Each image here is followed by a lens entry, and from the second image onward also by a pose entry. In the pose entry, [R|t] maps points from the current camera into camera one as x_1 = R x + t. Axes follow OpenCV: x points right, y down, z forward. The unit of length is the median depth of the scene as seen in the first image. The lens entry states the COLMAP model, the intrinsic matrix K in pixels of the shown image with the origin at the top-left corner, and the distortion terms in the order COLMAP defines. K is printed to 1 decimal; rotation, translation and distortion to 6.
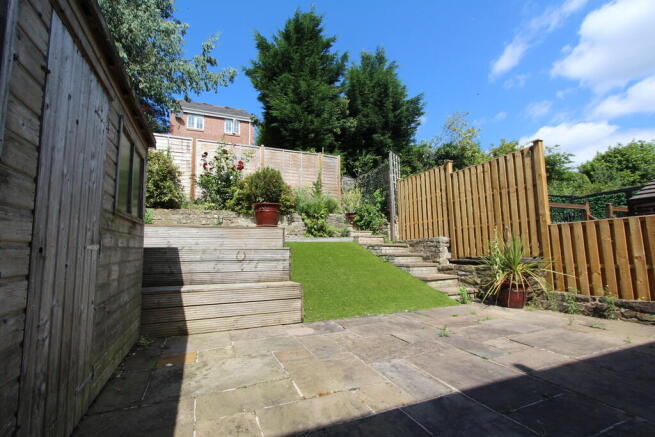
lens RADIAL K [[302.8, 0, 326.1], [0, 302.8, 217.7], [0, 0, 1]] dist [-0.010855, -0.000138]
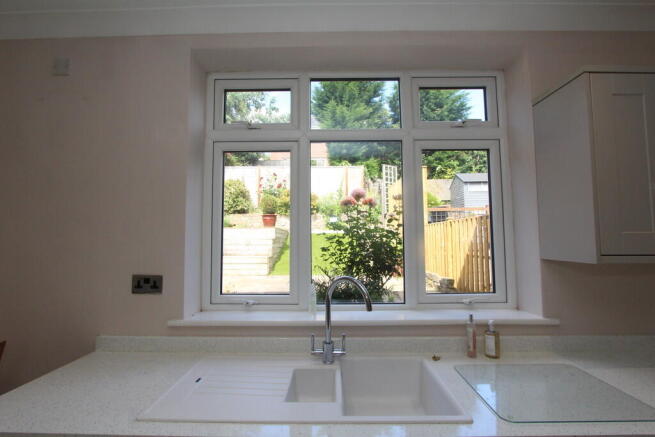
lens RADIAL K [[302.8, 0, 324.8], [0, 302.8, 214.0], [0, 0, 1]] dist [-0.010855, -0.000138]
pose [[0.916432, -0.020448, -0.399668, 0.620341], [0.035778, 0.998881, 0.030934, -0.067690], [0.398588, -0.042648, 0.916138, -0.392821]]
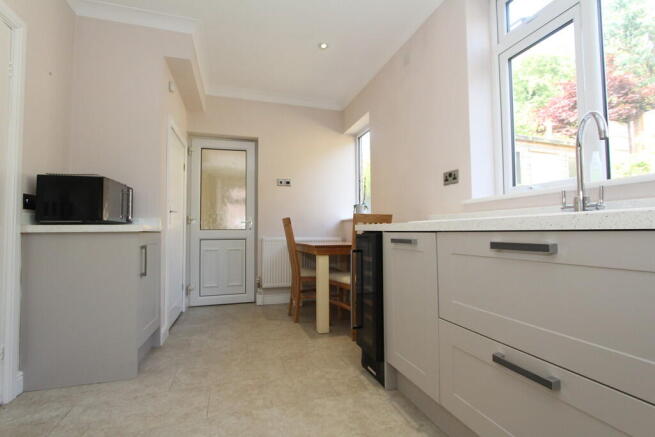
lens RADIAL K [[302.8, 0, 326.0], [0, 302.8, 222.0], [0, 0, 1]] dist [-0.010855, -0.000138]
pose [[-0.096984, -0.014846, -0.995175, 1.532706], [0.117009, 0.992785, -0.026214, 0.661617], [0.988384, -0.118987, -0.094547, -0.043537]]
